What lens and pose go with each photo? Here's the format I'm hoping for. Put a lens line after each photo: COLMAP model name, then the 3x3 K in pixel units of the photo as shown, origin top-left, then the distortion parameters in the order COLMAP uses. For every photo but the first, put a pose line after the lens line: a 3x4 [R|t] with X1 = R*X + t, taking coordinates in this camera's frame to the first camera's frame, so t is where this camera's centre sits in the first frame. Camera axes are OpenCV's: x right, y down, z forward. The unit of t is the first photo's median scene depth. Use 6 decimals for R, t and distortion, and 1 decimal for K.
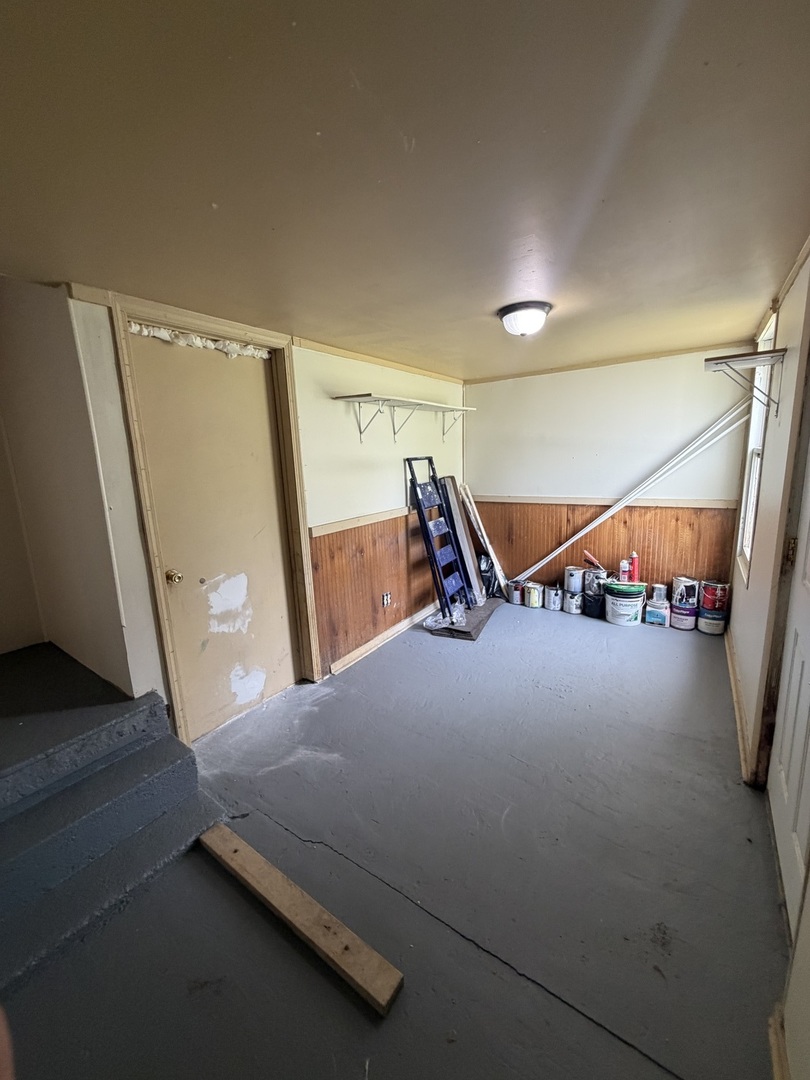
lens RADIAL K [[431.6, 0, 404.3], [0, 431.6, 537.0], [0, 0, 1]] dist [0.001222, -0.000356]
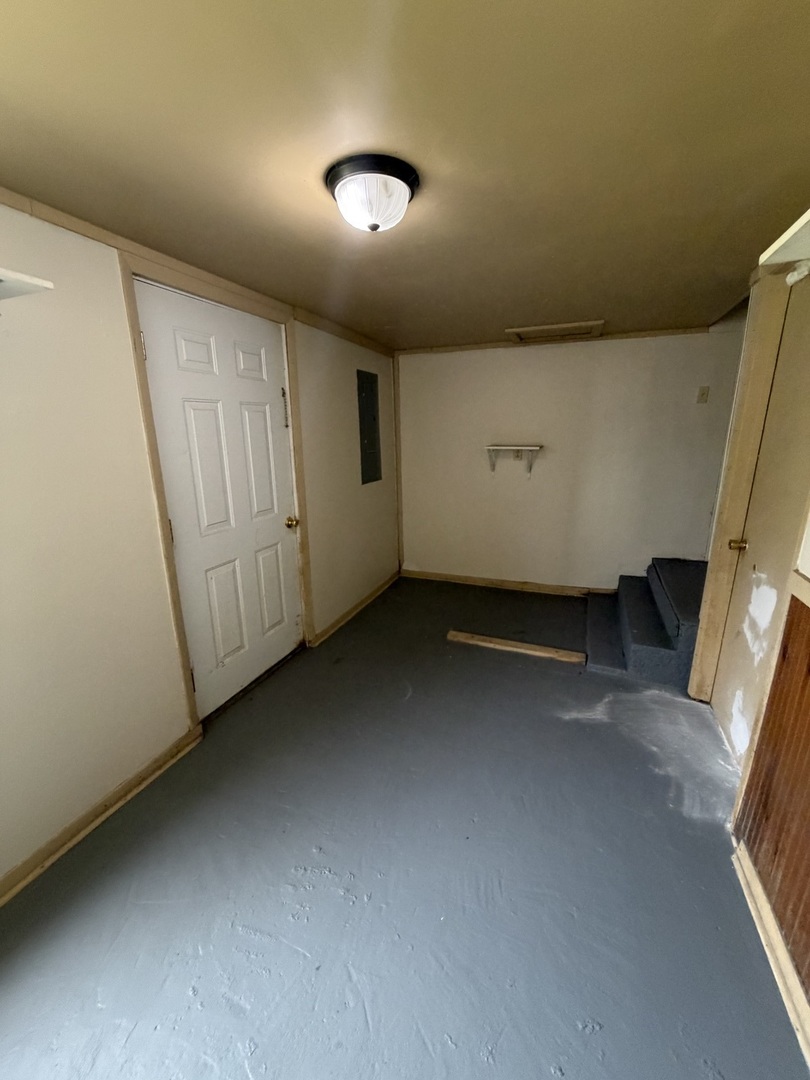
lens RADIAL K [[431.6, 0, 404.4], [0, 431.6, 540.7], [0, 0, 1]] dist [0.001222, -0.000356]
pose [[-0.973639, 0.108743, -0.200505, 0.378844], [0.010689, 0.899830, 0.436110, -0.332635], [0.227844, 0.422471, -0.877272, 1.612980]]
